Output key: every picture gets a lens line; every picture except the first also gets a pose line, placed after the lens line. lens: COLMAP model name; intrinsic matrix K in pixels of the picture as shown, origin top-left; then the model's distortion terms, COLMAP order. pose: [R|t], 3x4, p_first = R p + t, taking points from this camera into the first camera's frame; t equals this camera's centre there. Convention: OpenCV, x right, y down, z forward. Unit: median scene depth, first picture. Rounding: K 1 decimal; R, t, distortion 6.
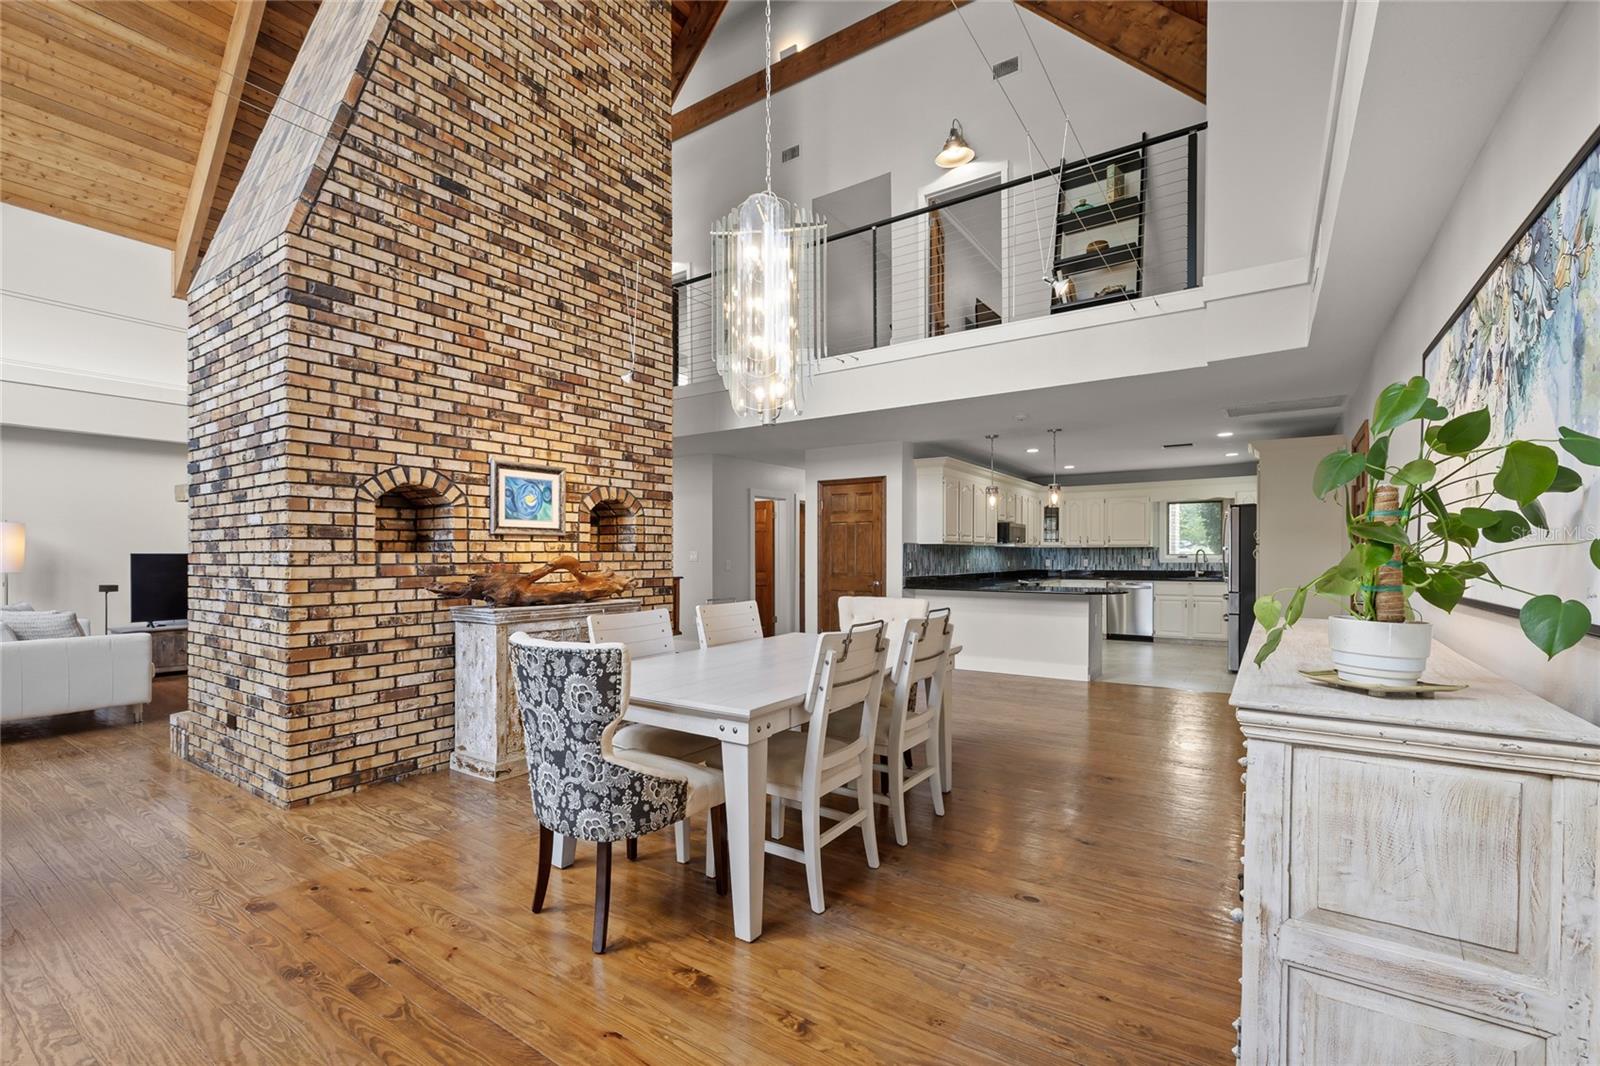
lens RADIAL K [[687.3, 0, 783.2], [0, 687.3, 548.6], [0, 0, 1]] dist [0.001854, 0.000078]
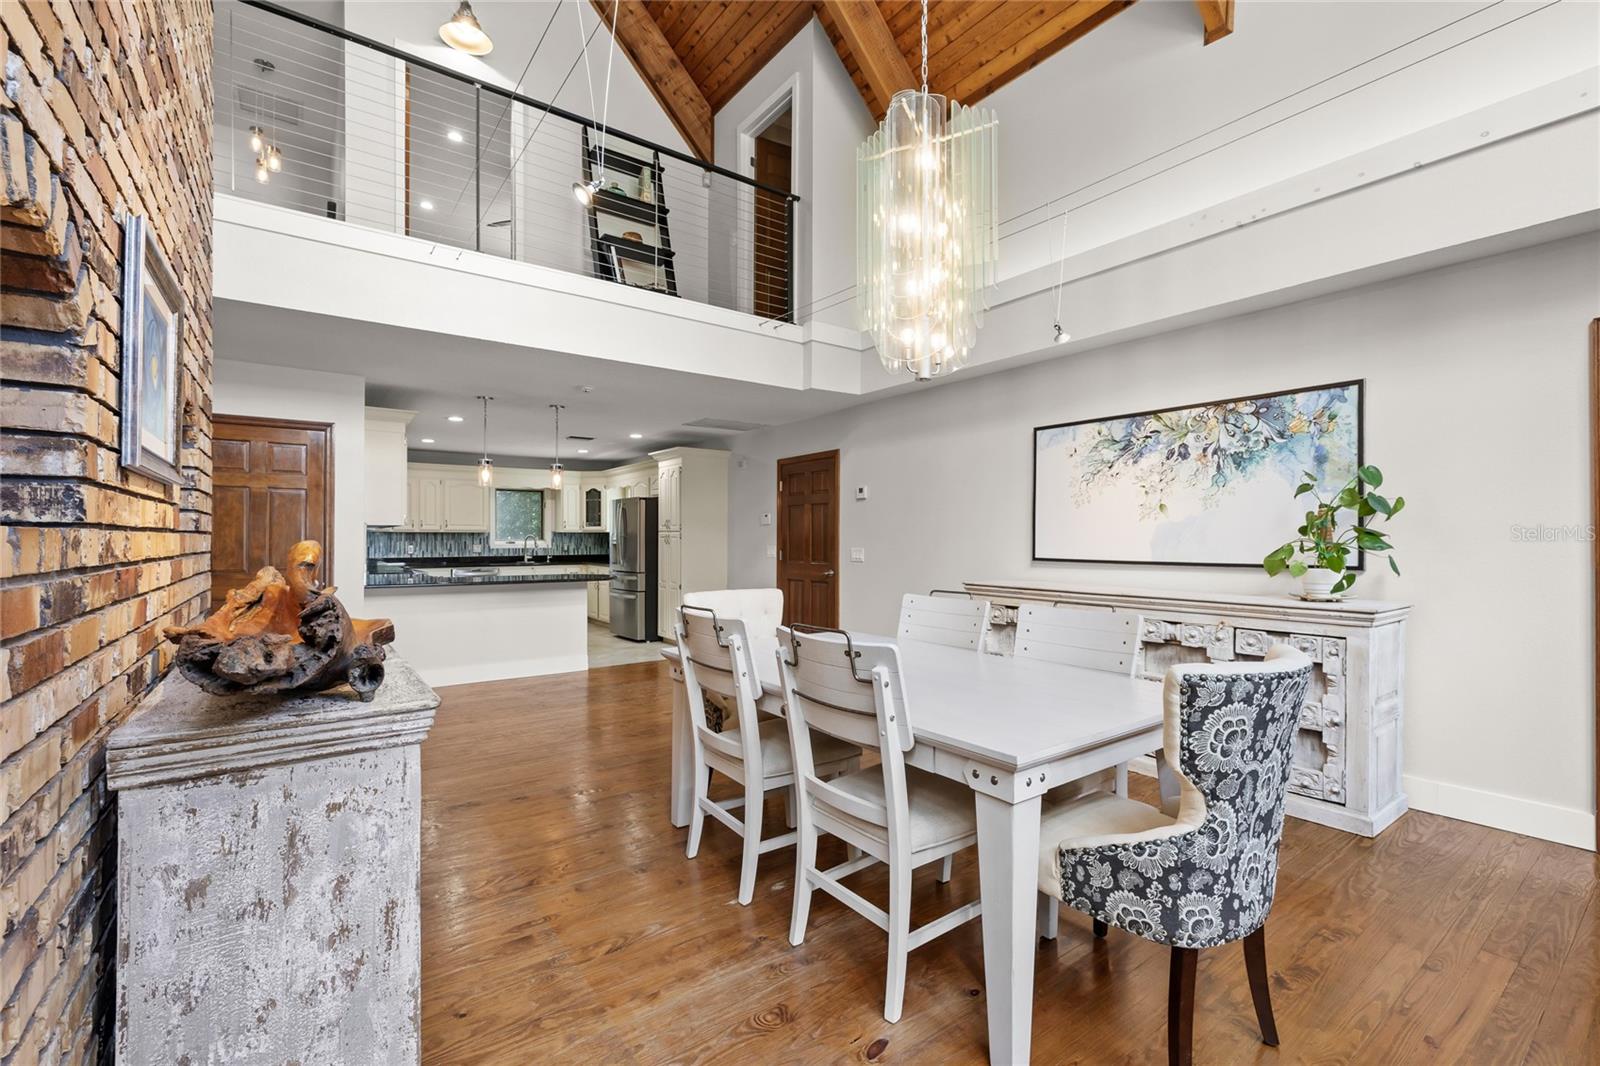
lens RADIAL K [[687.3, 0, 785.6], [0, 687.3, 538.8], [0, 0, 1]] dist [0.001854, 0.000078]
pose [[0.323371, 0.004511, 0.946262, -0.648435], [-0.009080, 0.999957, -0.001664, 0.010382], [-0.946229, -0.008054, 0.323398, 0.689056]]
